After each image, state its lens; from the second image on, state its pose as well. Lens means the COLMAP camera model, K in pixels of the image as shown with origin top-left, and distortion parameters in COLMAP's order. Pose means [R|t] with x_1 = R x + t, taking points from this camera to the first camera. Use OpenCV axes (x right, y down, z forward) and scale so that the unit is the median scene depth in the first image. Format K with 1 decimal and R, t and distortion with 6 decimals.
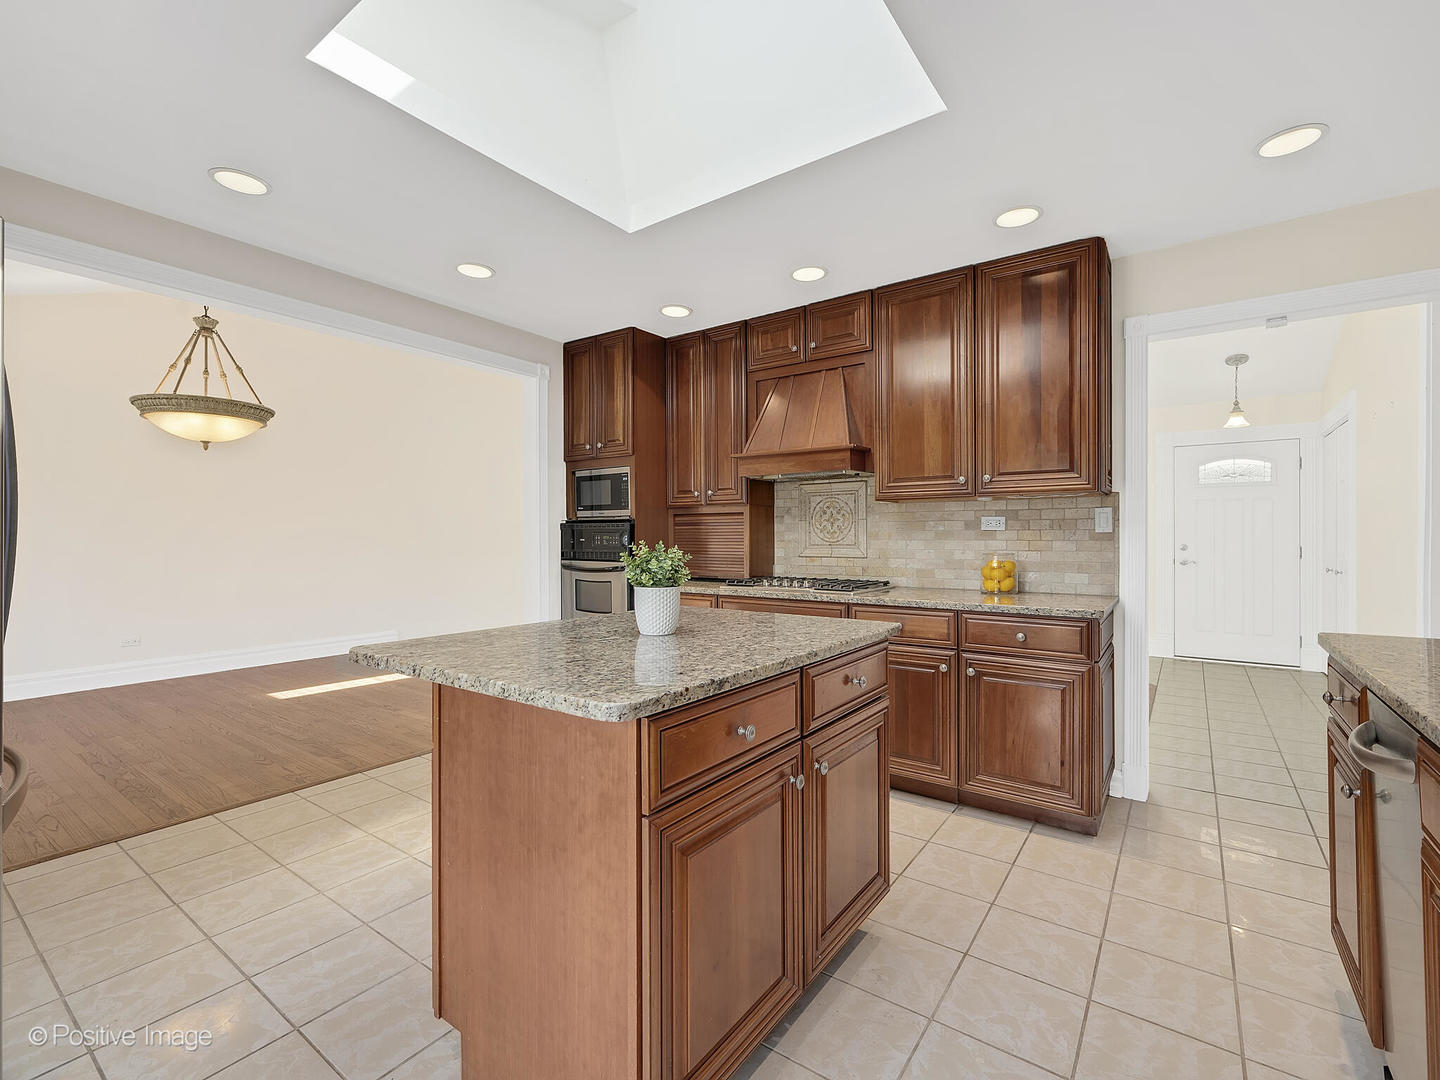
lens RADIAL K [[638.3, 0, 724.5], [0, 638.3, 529.1], [0, 0, 1]] dist [-0.003867, 0.001095]
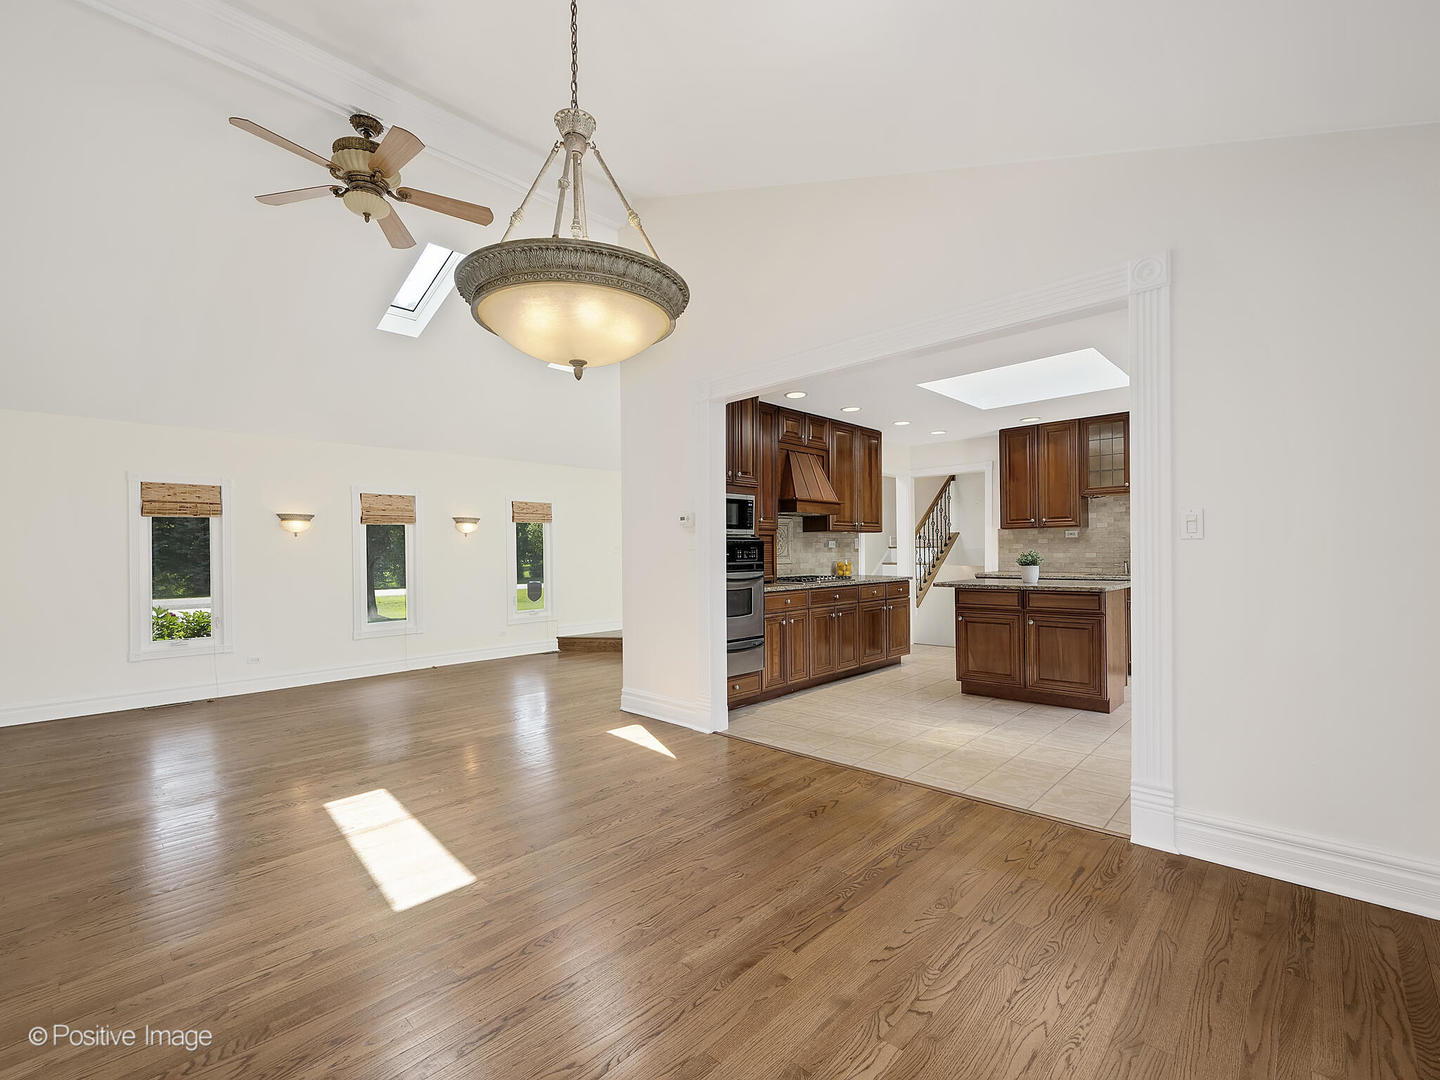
lens RADIAL K [[636.2, 0, 703.6], [0, 636.2, 550.2], [0, 0, 1]] dist [-0.023408, 0.000640]
pose [[0.172124, 0.003875, 0.985068, -1.615994], [0.006099, 0.999969, -0.005000, 0.017586], [-0.985056, 0.006869, 0.172095, 1.019098]]
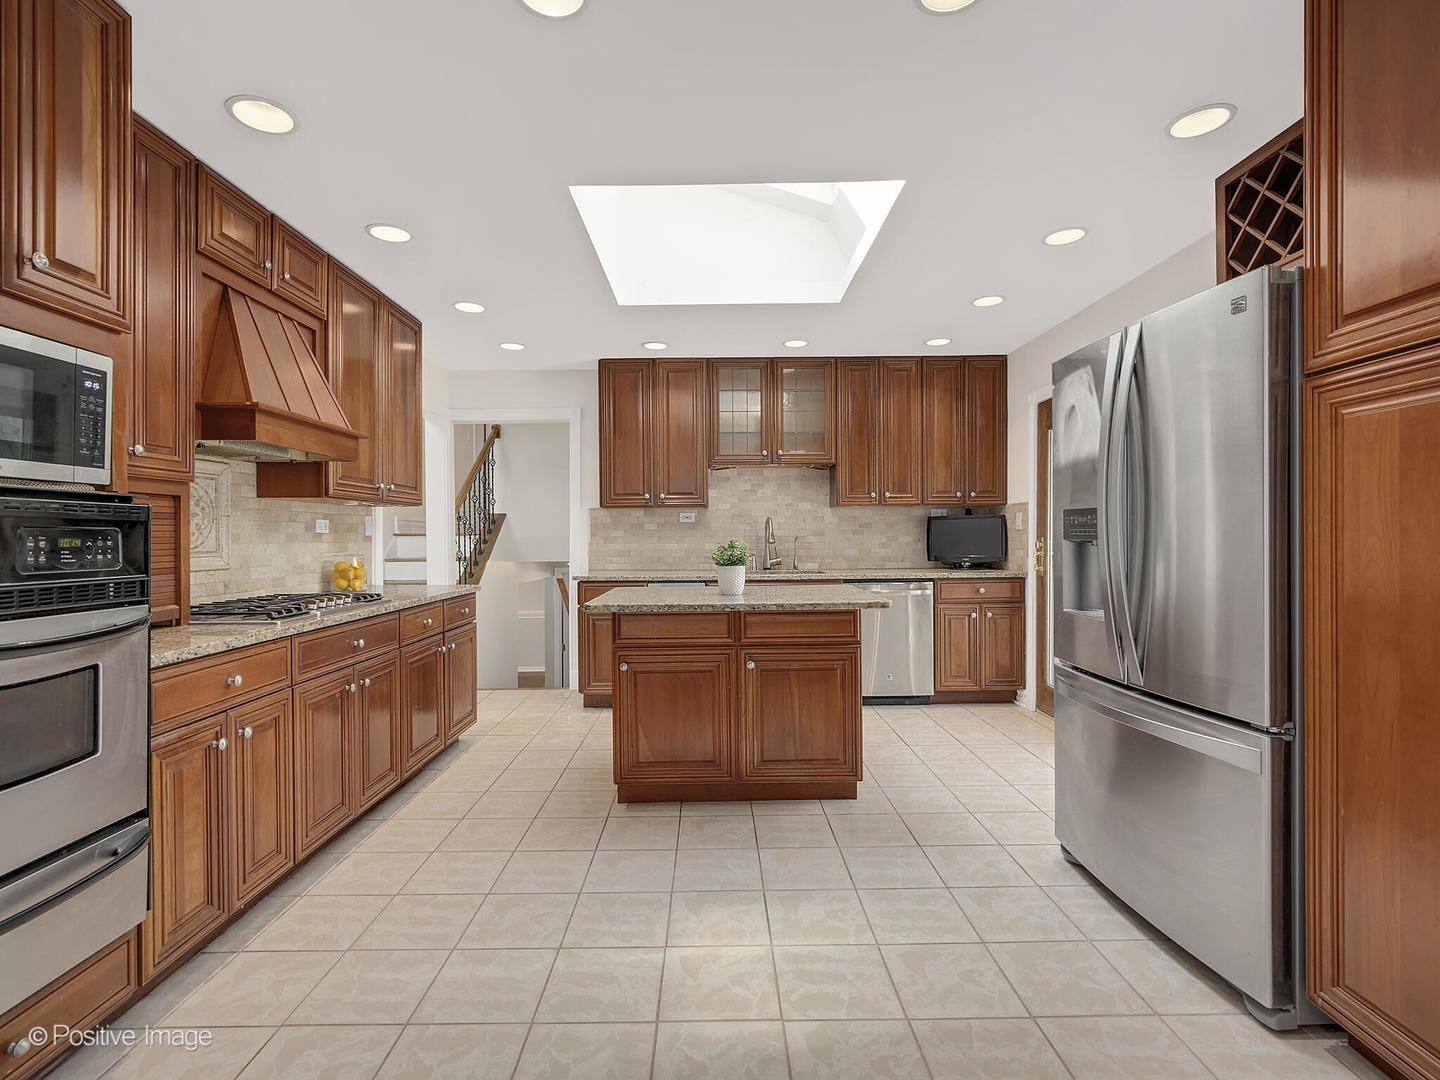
lens RADIAL K [[691.3, 0, 718.2], [0, 691.3, 536.7], [0, 0, 1]] dist [-0.002658, -0.001093]
pose [[-0.584149, 0.006339, 0.811622, -0.805211], [0.004995, 0.999979, -0.004215, 0.015184], [-0.811631, 0.001592, -0.584168, 1.091015]]
